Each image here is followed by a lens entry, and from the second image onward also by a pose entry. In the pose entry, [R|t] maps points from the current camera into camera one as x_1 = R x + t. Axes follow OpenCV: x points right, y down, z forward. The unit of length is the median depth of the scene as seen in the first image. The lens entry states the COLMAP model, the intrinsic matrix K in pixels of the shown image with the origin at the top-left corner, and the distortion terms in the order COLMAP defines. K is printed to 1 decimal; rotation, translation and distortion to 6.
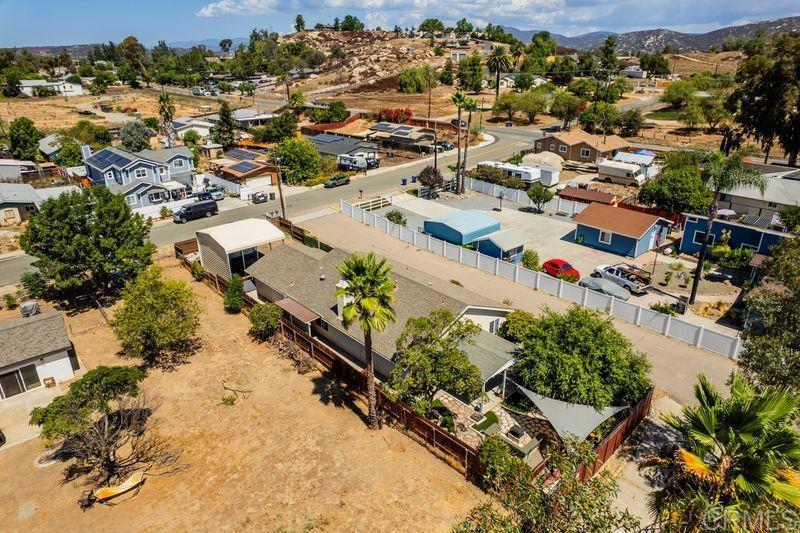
lens RADIAL K [[537.9, 0, 400.0], [0, 537.9, 266.5], [0, 0, 1]] dist [-0.073146, 0.074714]
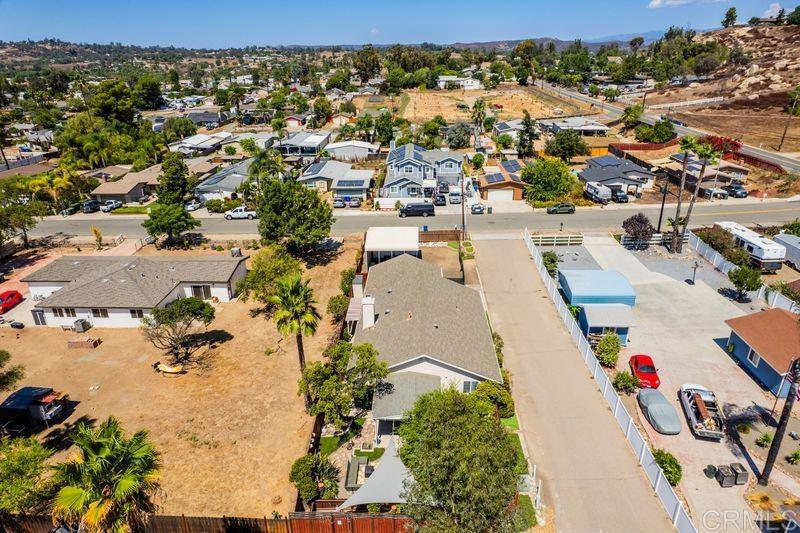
lens RADIAL K [[537.9, 0, 400.0], [0, 537.9, 266.5], [0, 0, 1]] dist [-0.073146, 0.074714]
pose [[0.698198, 0.272605, -0.661971, 0.374982], [-0.256532, 0.958528, 0.124157, -0.107292], [0.668364, 0.083131, 0.739175, 0.081508]]
